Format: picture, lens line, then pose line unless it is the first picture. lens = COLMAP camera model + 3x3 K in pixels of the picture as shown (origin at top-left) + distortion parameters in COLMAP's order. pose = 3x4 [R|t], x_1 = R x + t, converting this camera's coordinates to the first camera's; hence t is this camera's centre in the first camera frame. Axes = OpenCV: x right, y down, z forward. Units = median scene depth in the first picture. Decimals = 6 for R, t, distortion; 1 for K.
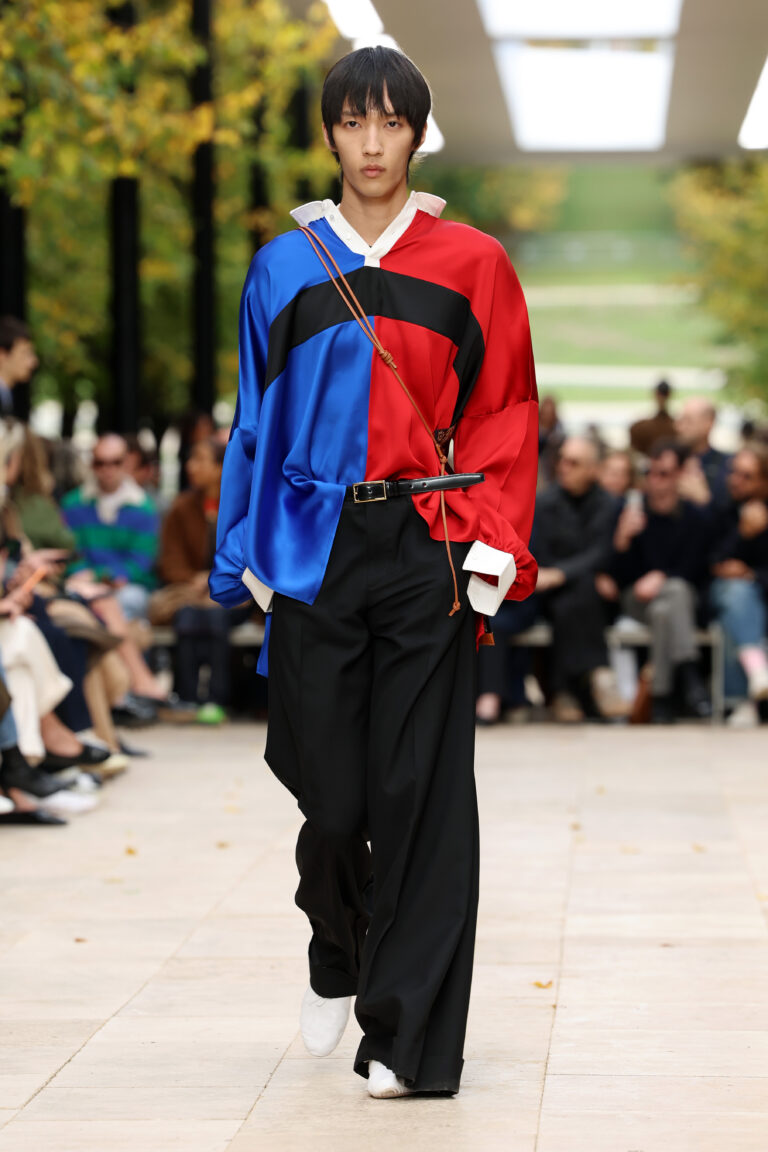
lens RADIAL K [[4670.5, 0, 381.4], [0, 4670.5, 582.4], [0, 0, 1]] dist [0.644709, 0.000000]
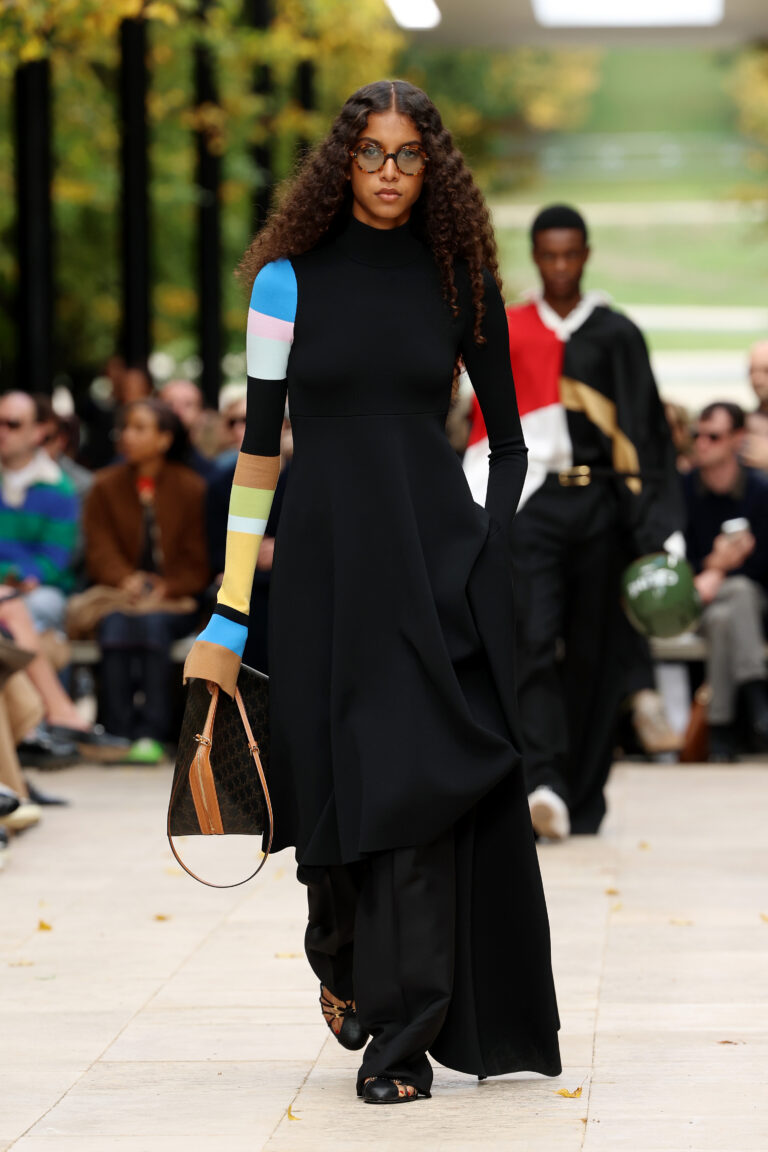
lens RADIAL K [[4204.5, 0, 373.0], [0, 4204.5, 588.4], [0, 0, 1]] dist [0.513280, 0.000000]
pose [[0.999804, -0.004148, 0.019382, -0.012079], [0.003999, 0.999962, 0.007720, -0.004337], [-0.019413, -0.007641, 0.999782, 0.293682]]
